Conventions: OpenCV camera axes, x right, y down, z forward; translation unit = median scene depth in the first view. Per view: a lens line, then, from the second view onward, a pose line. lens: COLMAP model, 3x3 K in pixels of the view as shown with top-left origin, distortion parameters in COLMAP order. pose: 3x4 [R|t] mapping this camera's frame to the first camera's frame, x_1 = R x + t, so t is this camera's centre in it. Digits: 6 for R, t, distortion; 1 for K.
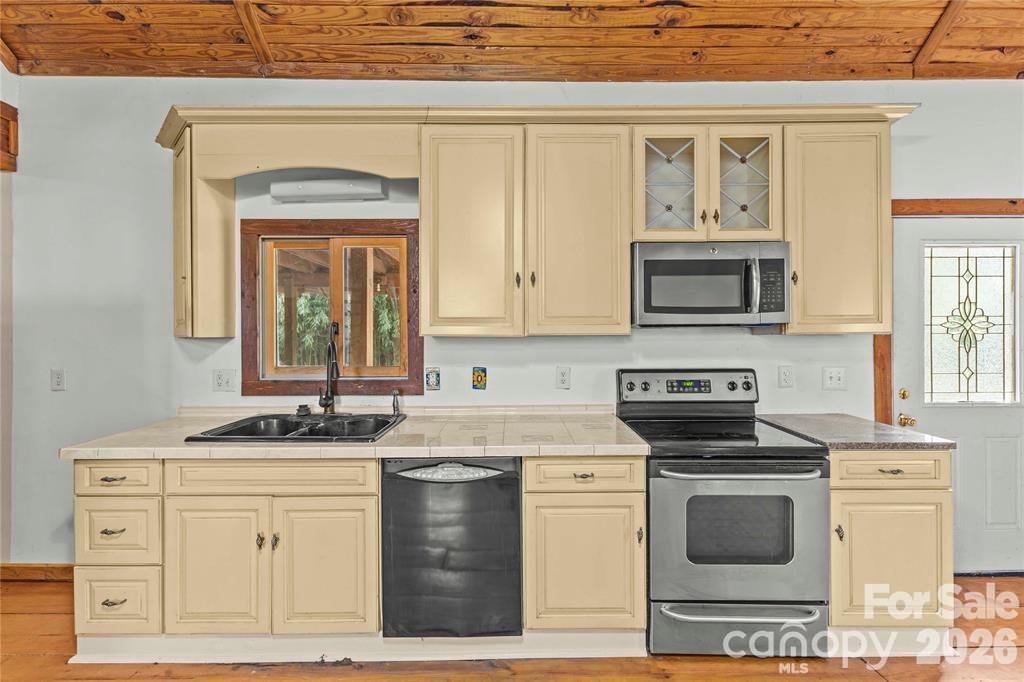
lens RADIAL K [[446.6, 0, 514.4], [0, 446.6, 333.8], [0, 0, 1]] dist [0.013610, -0.004941]
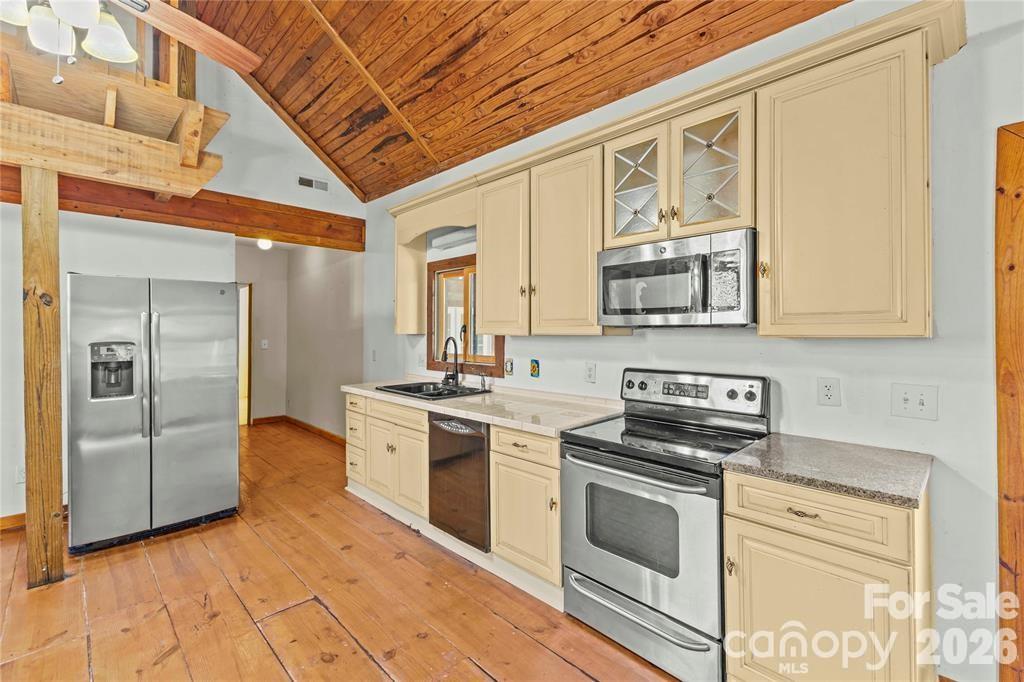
lens RADIAL K [[446.6, 0, 513.0], [0, 446.6, 329.2], [0, 0, 1]] dist [0.013610, -0.004941]
pose [[0.701142, 0.001174, -0.713021, 0.822774], [-0.005226, 0.999980, -0.003493, -0.006906], [0.713003, 0.006175, 0.701134, 0.072811]]
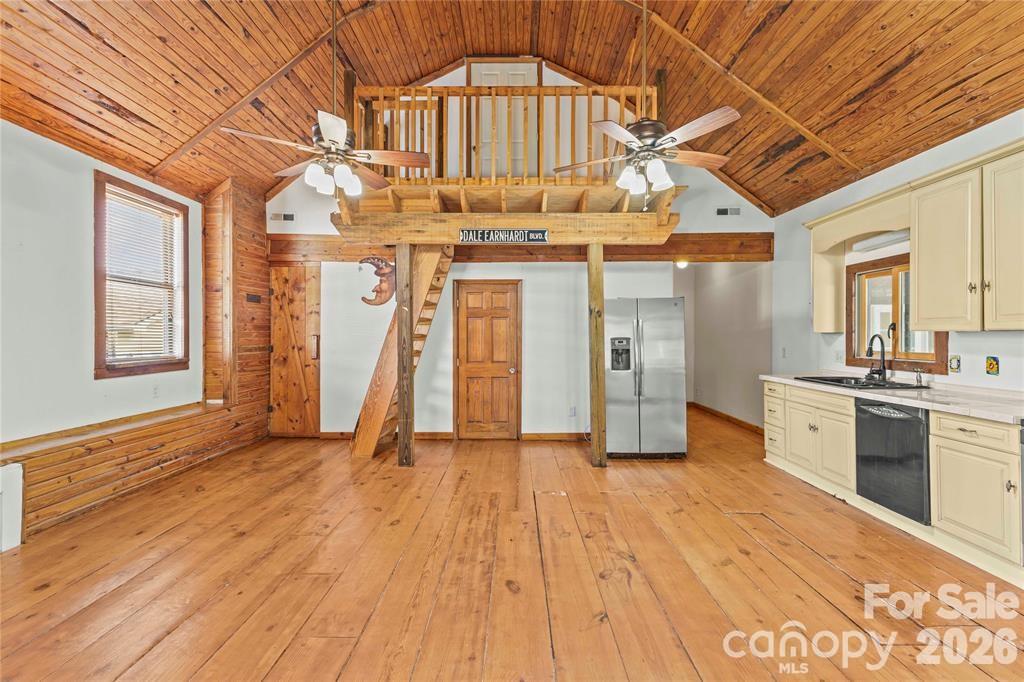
lens RADIAL K [[446.6, 0, 505.5], [0, 446.6, 335.8], [0, 0, 1]] dist [0.013610, -0.004941]
pose [[-0.023899, 0.003631, -0.999708, 1.246265], [0.001193, 0.999993, 0.003603, 0.013189], [0.999714, -0.001106, -0.023904, -0.313291]]
